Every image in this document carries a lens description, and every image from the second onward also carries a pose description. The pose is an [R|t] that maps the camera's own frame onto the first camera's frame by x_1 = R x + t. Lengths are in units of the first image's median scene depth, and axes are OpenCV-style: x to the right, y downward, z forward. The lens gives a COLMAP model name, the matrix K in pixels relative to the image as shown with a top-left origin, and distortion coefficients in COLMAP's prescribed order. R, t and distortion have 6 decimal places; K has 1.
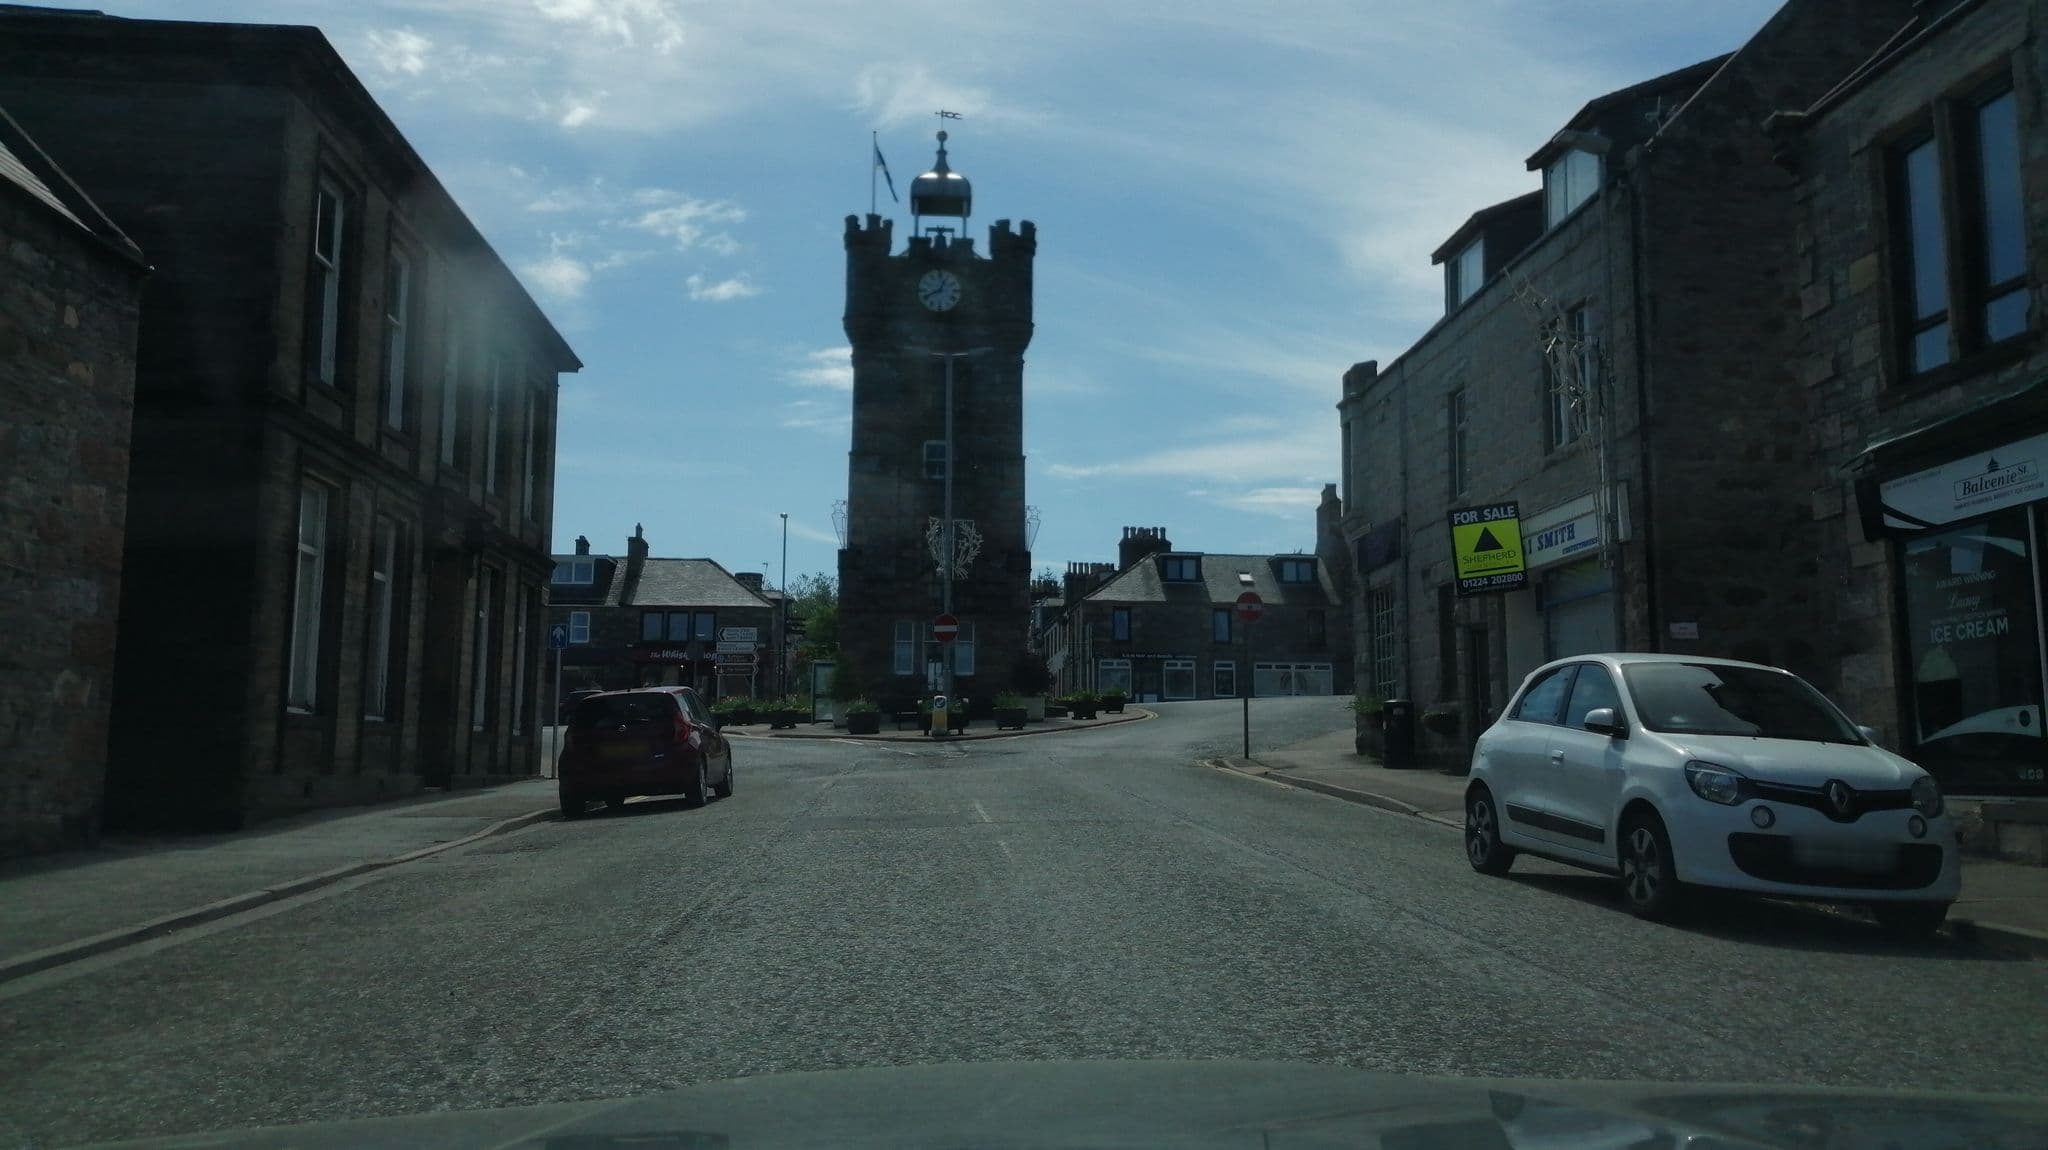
lens RADIAL K [[1658.3, 0, 1099.2], [0, 1658.3, 501.4], [0, 0, 1]] dist [-0.054923, -0.002501]
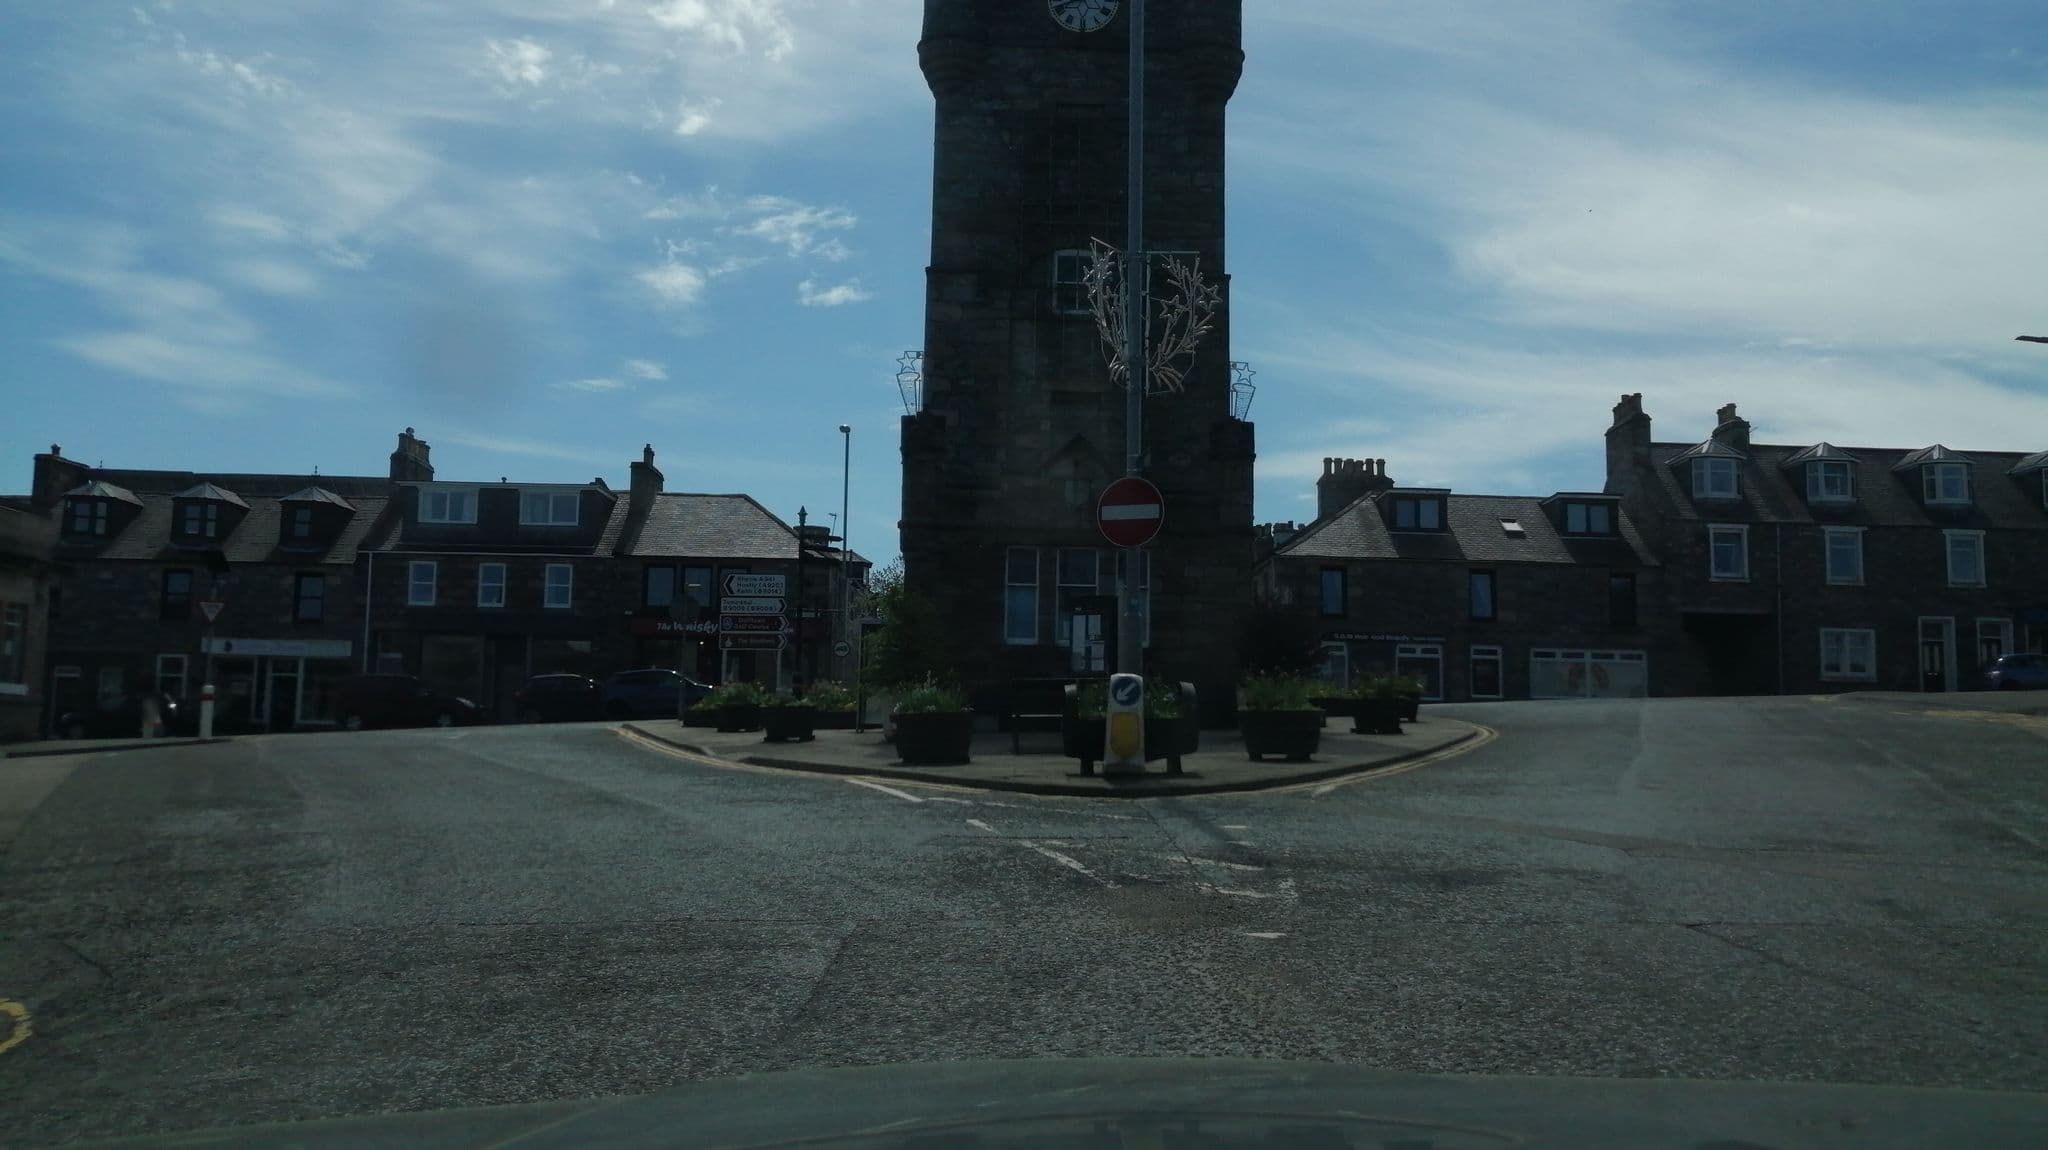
lens RADIAL K [[1610.3, 0, 1027.5], [0, 1610.3, 614.4], [0, 0, 1]] dist [-0.010623, -0.011208]
pose [[0.994362, 0.013218, -0.105208, -0.037977], [-0.006253, 0.997783, 0.066257, 0.037357], [0.105851, -0.065226, 0.992240, 0.301350]]
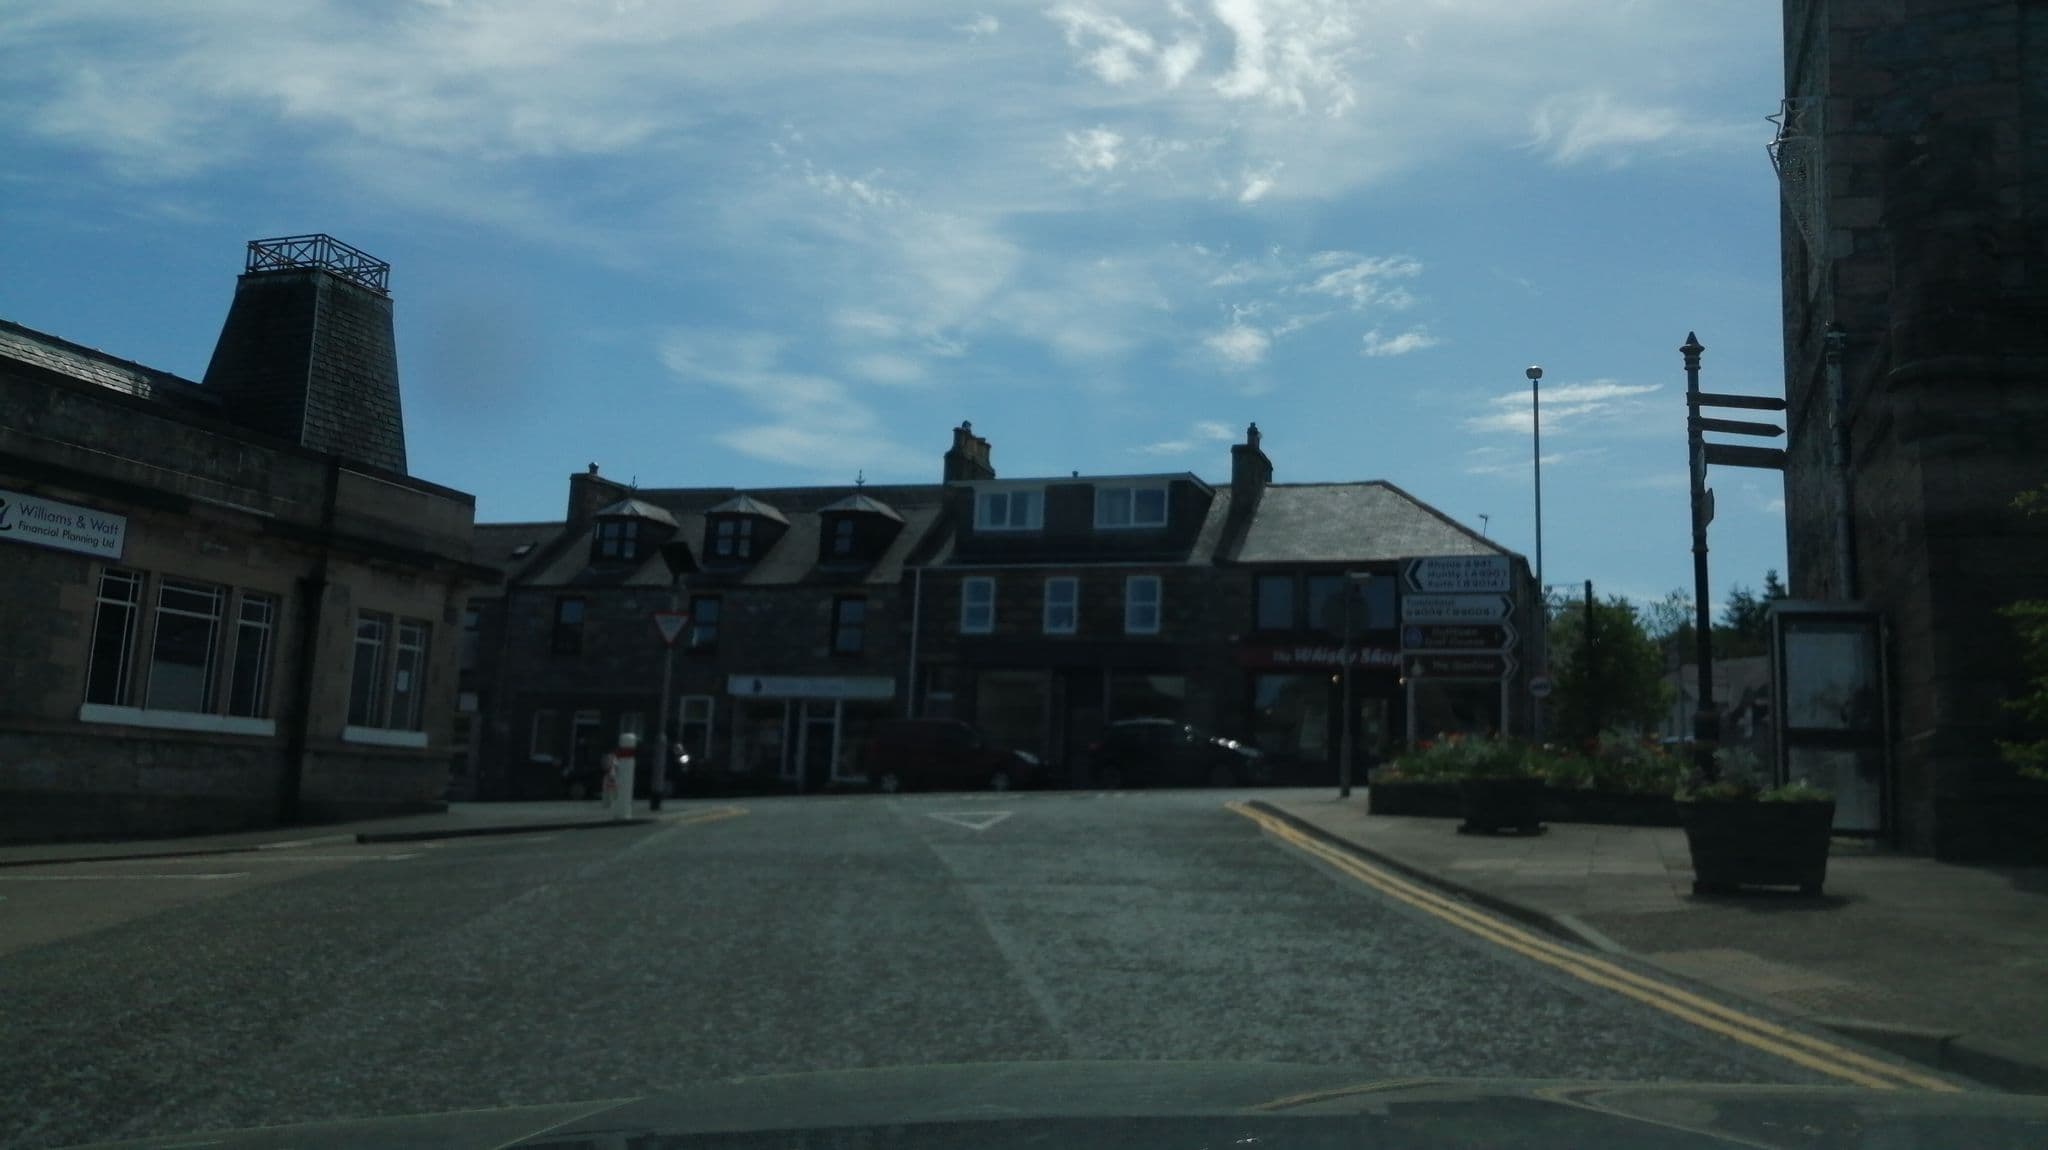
lens RADIAL K [[1561.1, 0, 1021.3], [0, 1561.1, 635.9], [0, 0, 1]] dist [0.104680, -0.127181]
pose [[0.894950, -0.007602, -0.446101, -0.108567], [0.029852, 0.998635, 0.042870, 0.056694], [0.445166, -0.051683, 0.893955, 0.466222]]
